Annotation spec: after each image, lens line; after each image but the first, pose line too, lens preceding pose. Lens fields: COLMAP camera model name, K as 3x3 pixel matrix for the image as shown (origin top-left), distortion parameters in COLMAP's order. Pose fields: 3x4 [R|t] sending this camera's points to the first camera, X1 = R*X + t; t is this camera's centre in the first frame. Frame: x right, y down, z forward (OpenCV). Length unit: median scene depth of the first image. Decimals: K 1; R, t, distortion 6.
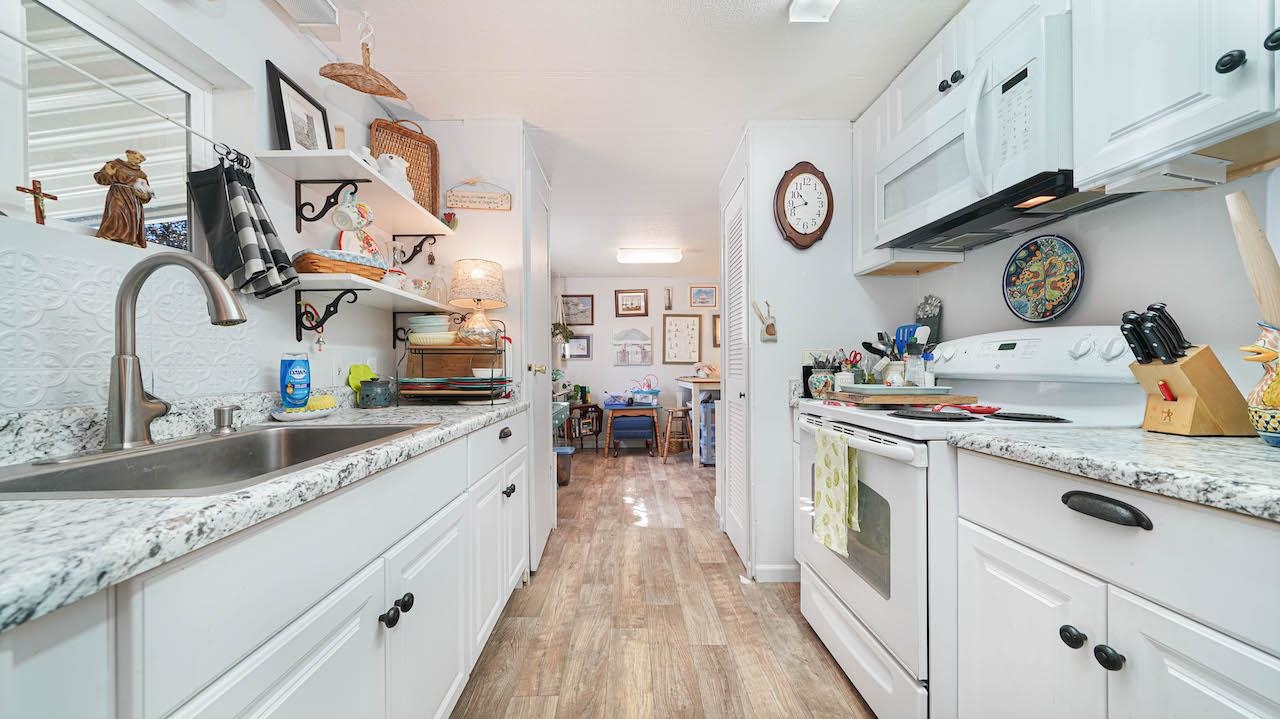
lens RADIAL K [[428.2, 0, 632.3], [0, 428.2, 366.9], [0, 0, 1]] dist [0.006535, 0.000189]
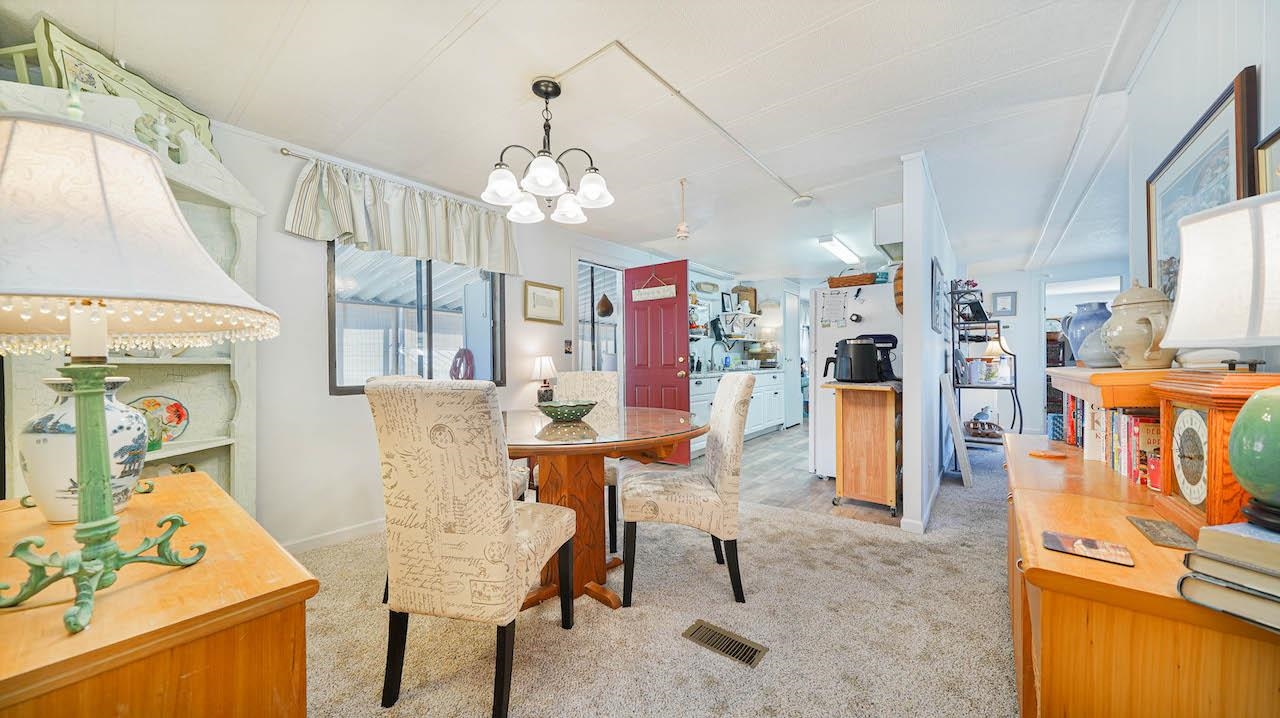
lens RADIAL K [[428.2, 0, 633.7], [0, 428.2, 363.0], [0, 0, 1]] dist [0.006535, 0.000189]
pose [[0.765944, -0.006484, -0.642874, 0.971512], [0.005475, 0.999979, -0.003563, 0.041042], [0.642884, -0.000791, 0.765963, -2.202898]]
